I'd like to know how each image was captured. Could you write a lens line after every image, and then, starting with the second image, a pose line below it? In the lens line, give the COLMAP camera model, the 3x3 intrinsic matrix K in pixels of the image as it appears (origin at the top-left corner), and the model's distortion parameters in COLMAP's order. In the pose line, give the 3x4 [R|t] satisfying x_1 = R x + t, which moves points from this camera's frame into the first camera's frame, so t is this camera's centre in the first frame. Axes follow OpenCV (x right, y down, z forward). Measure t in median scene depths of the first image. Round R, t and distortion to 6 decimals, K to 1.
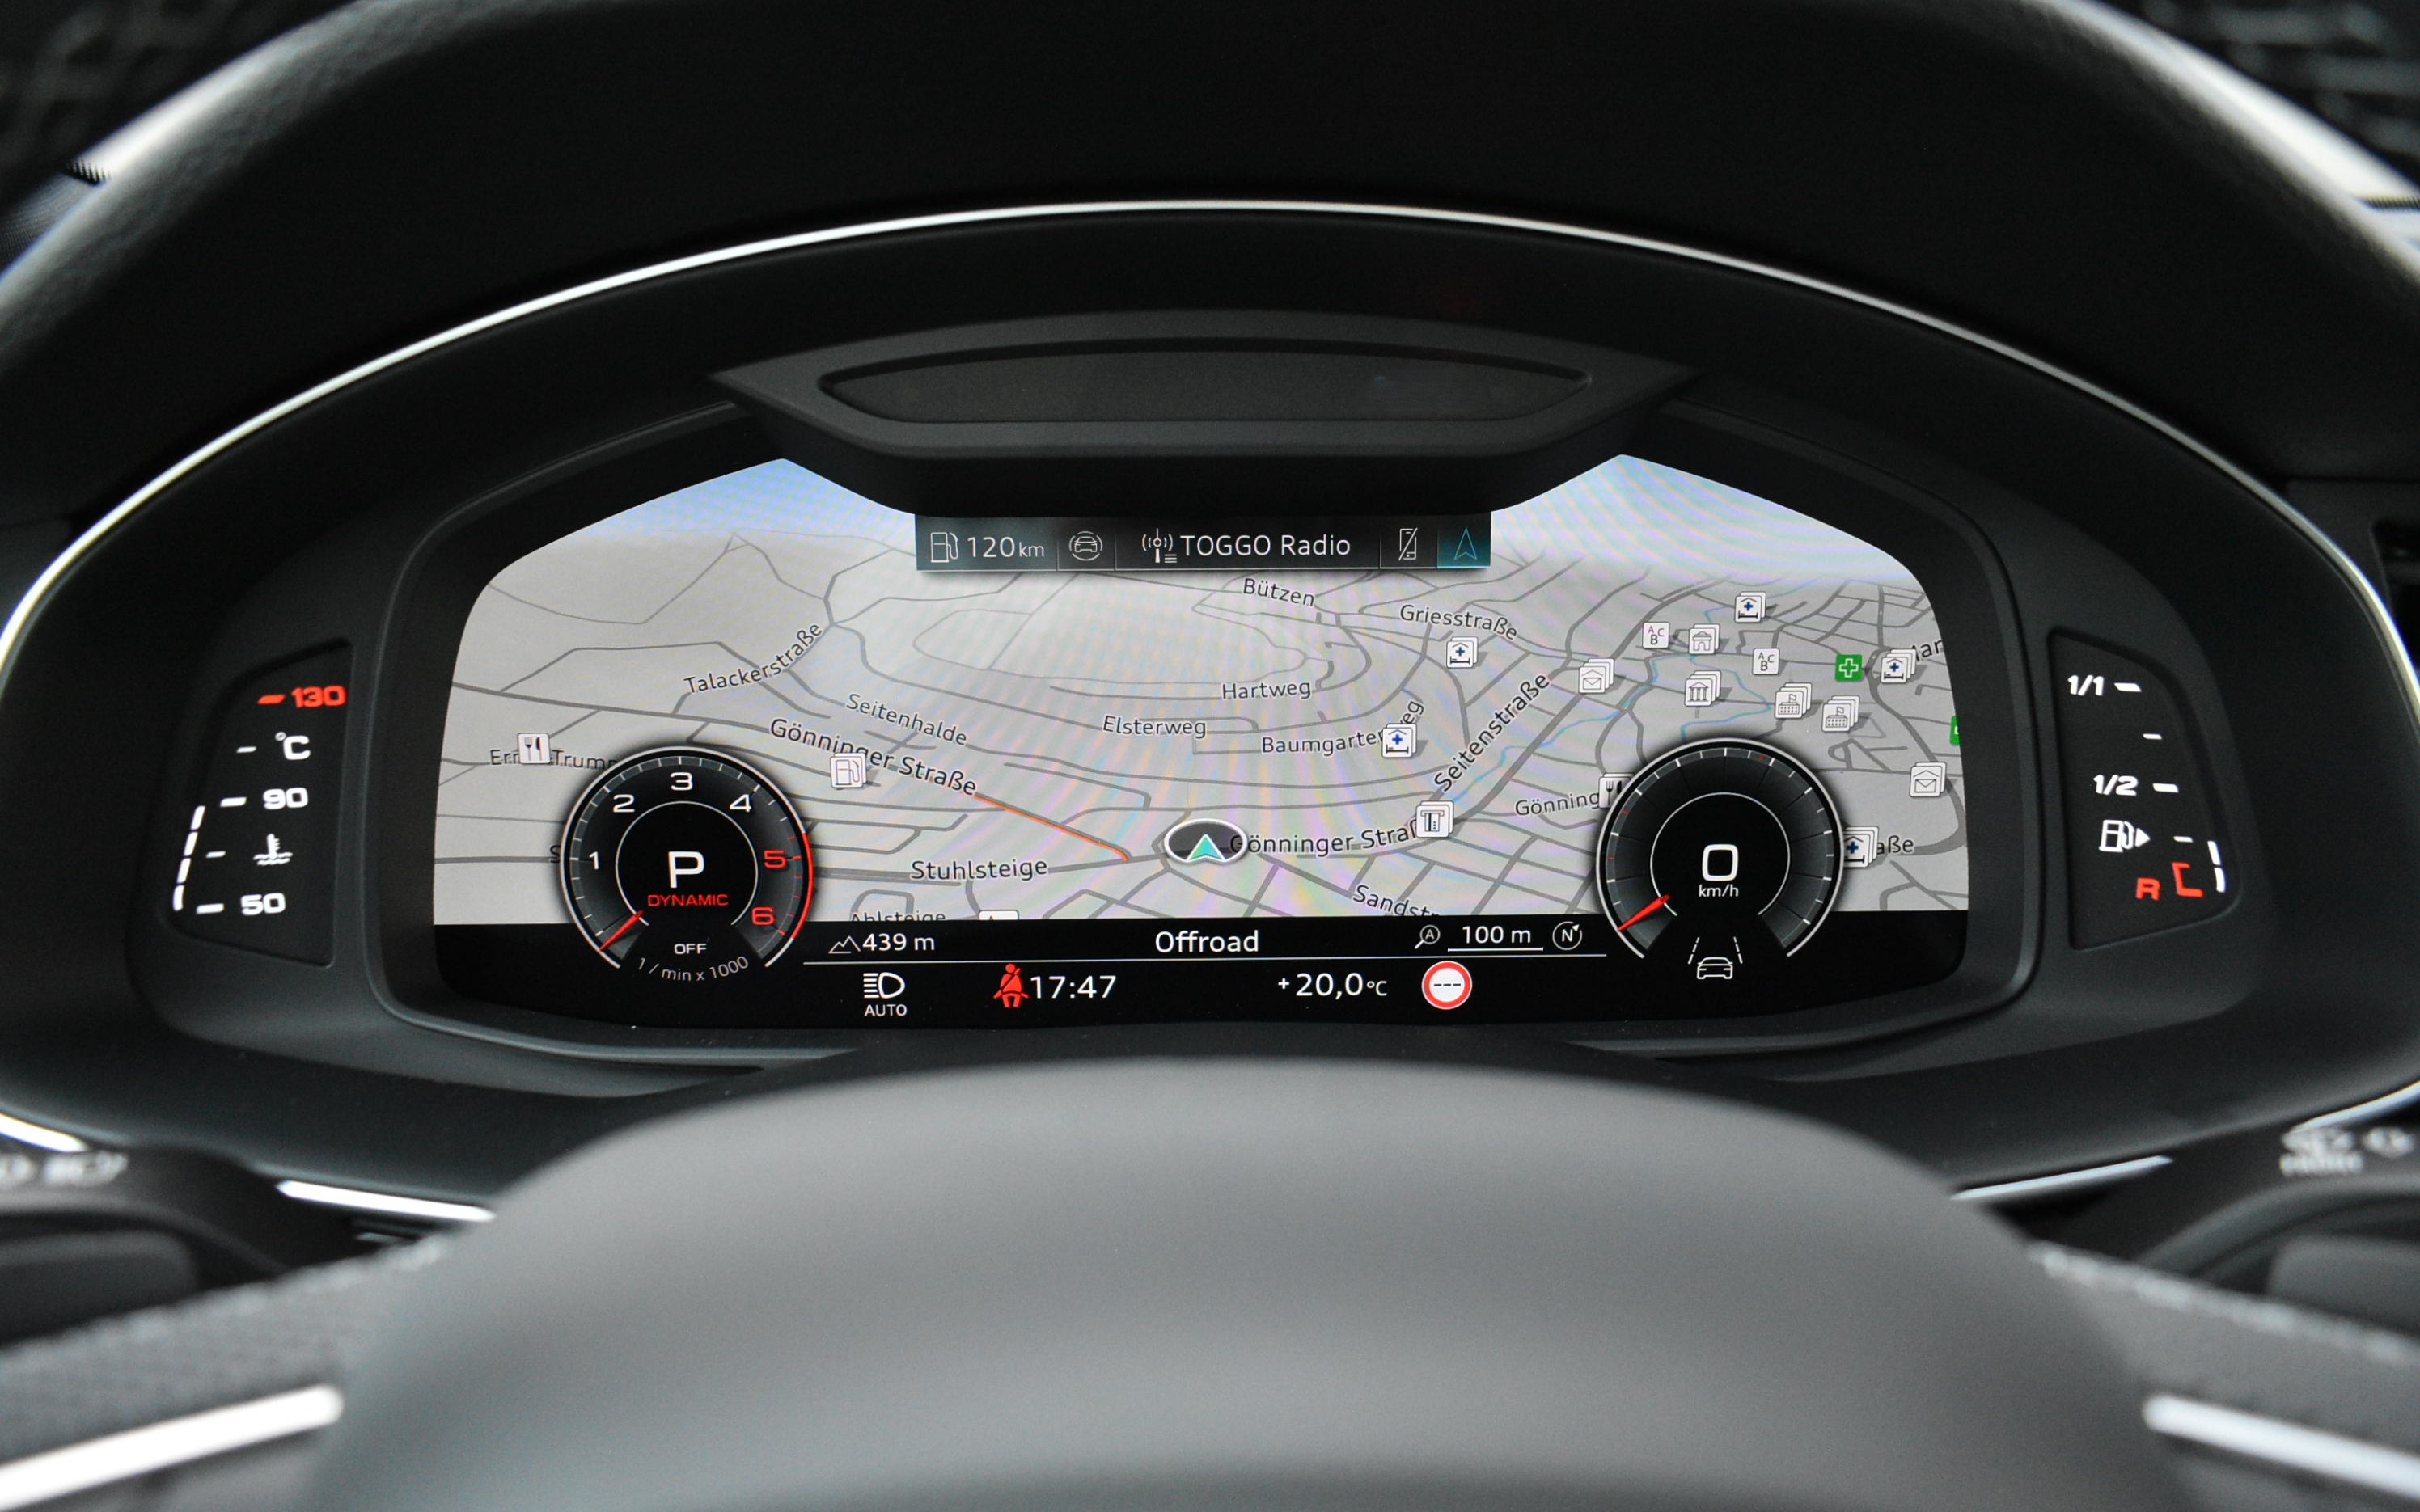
lens RADIAL K [[1915.4, 0, 1213.5], [0, 1915.4, 767.2], [0, 0, 1]] dist [0.000180, 0.004813]
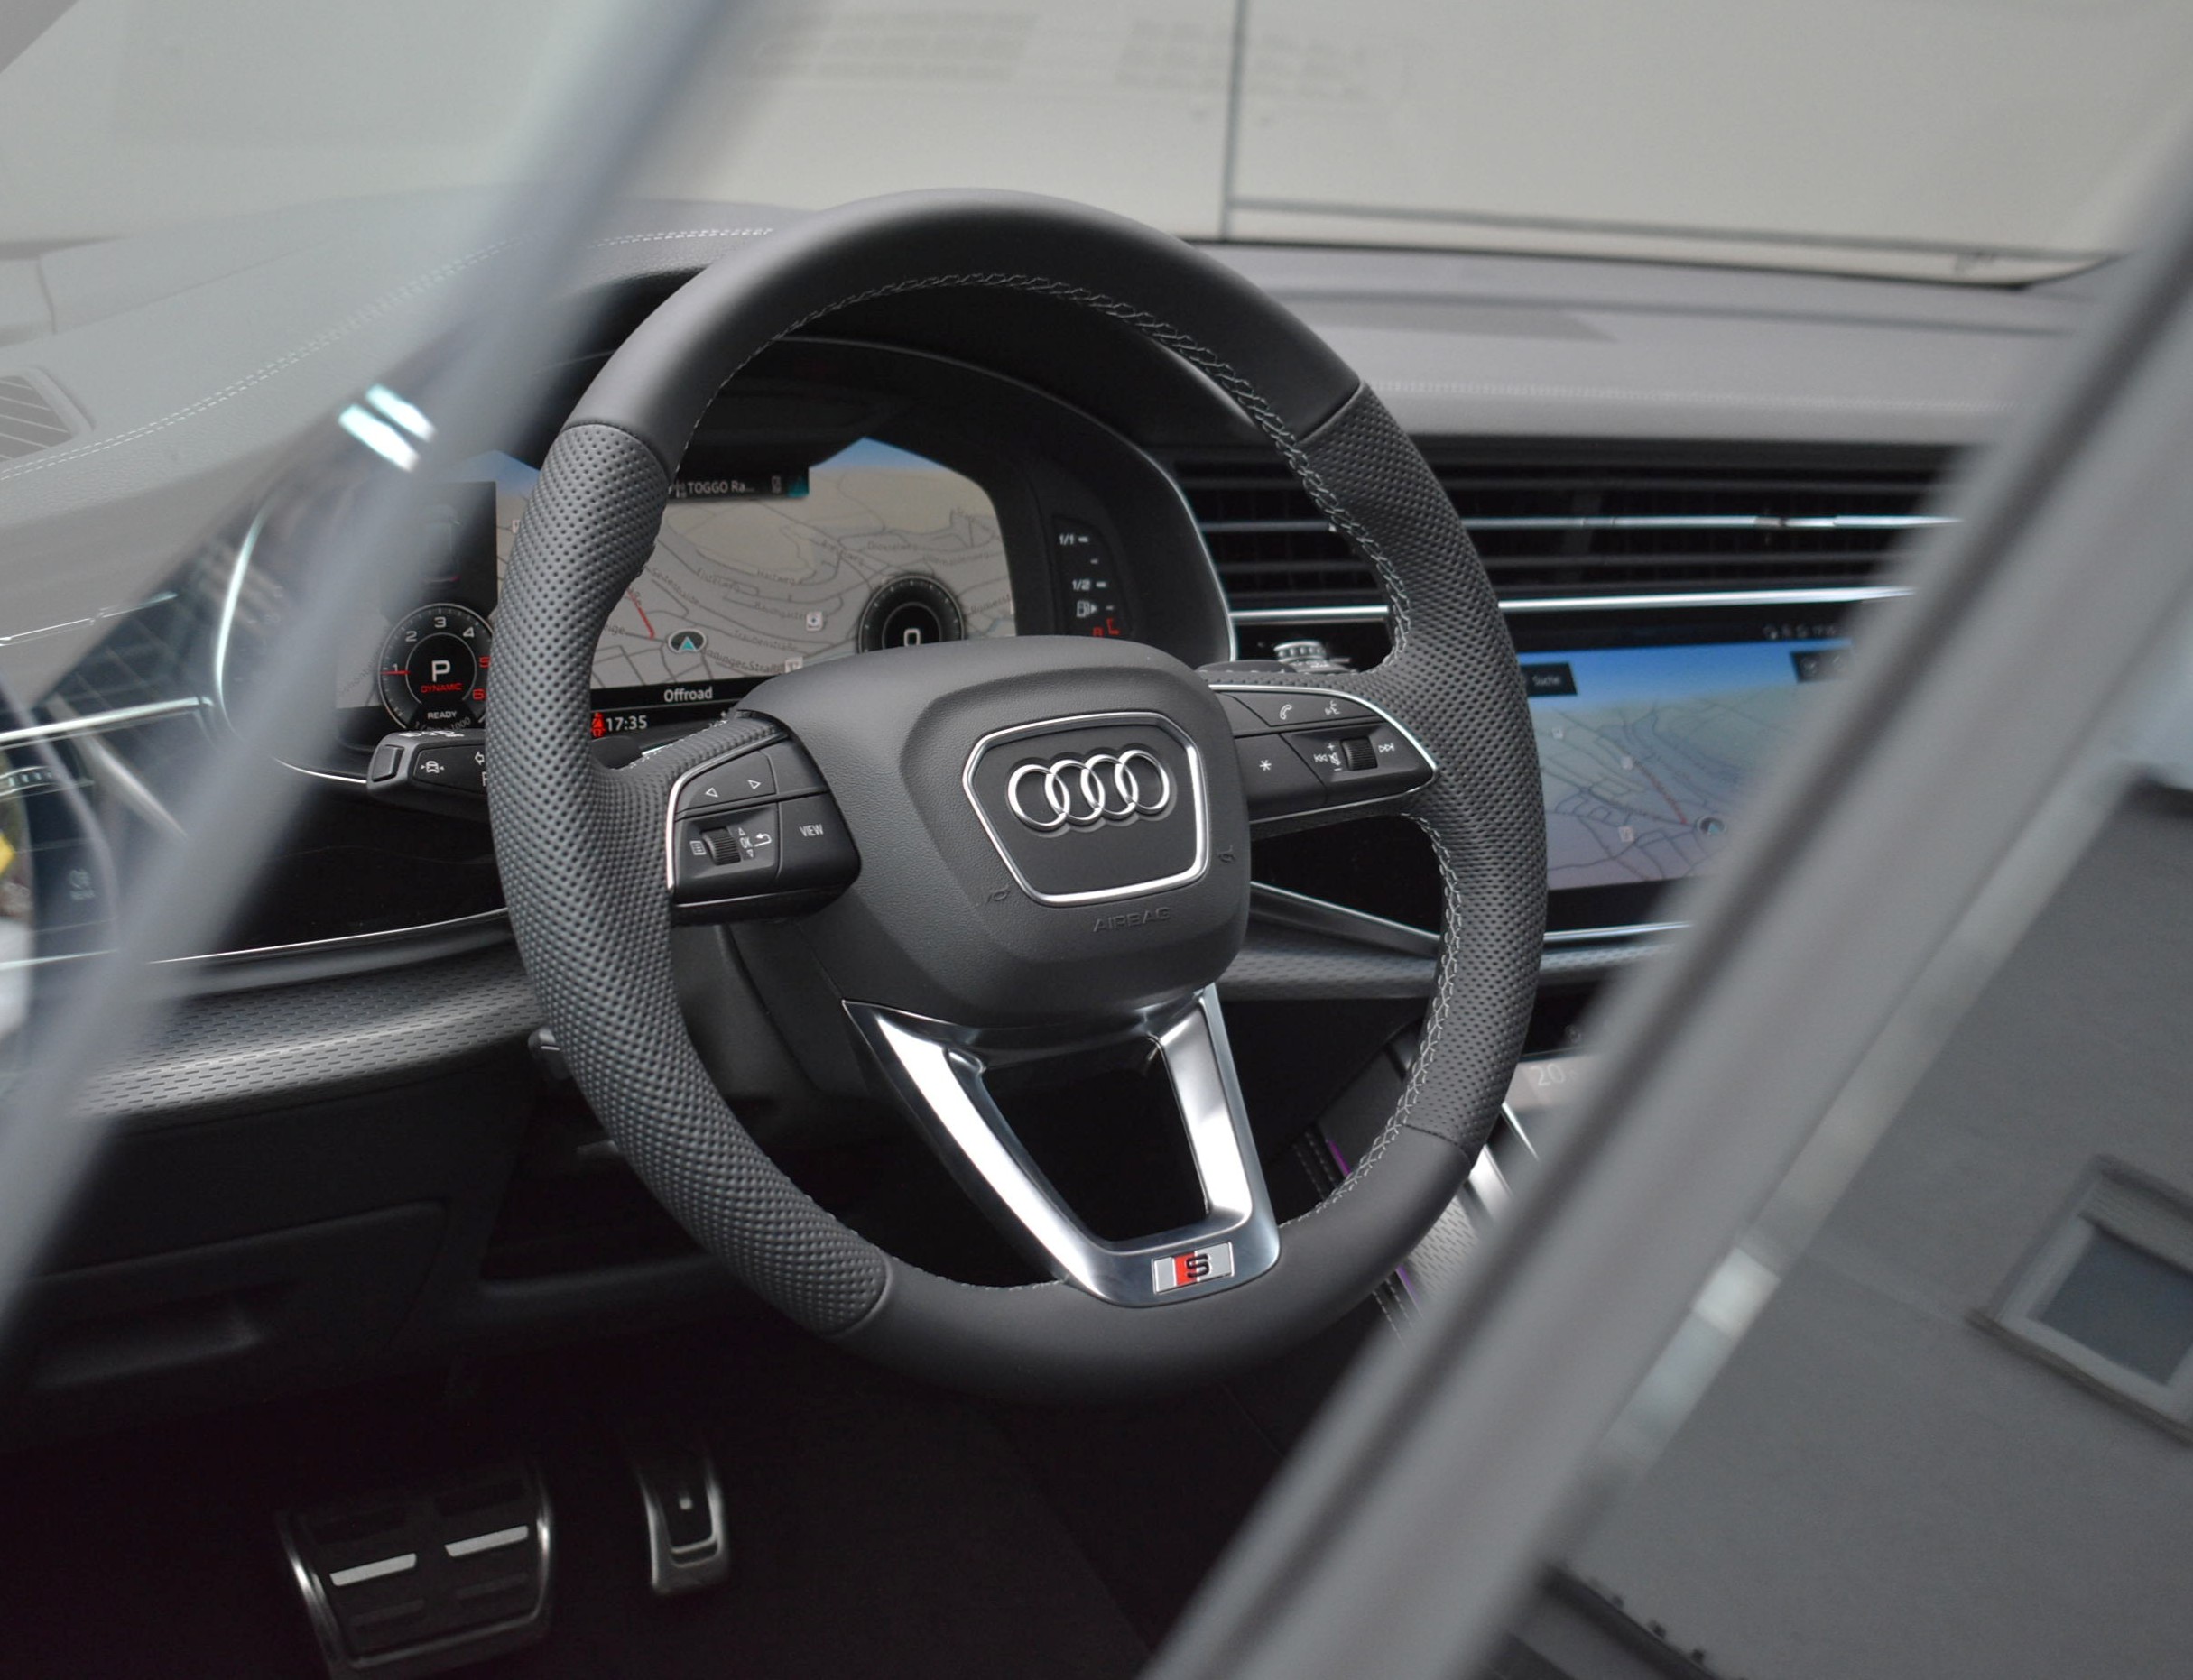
lens RADIAL K [[3541.1, 0, 1094.2], [0, 3541.1, 832.2], [0, 0, 1]] dist [0.093833, 0.000000]
pose [[0.815317, -0.085837, 0.572617, -1.746376], [0.094930, 0.995385, 0.014046, 0.221326], [-0.571180, 0.042907, 0.819702, -2.170762]]
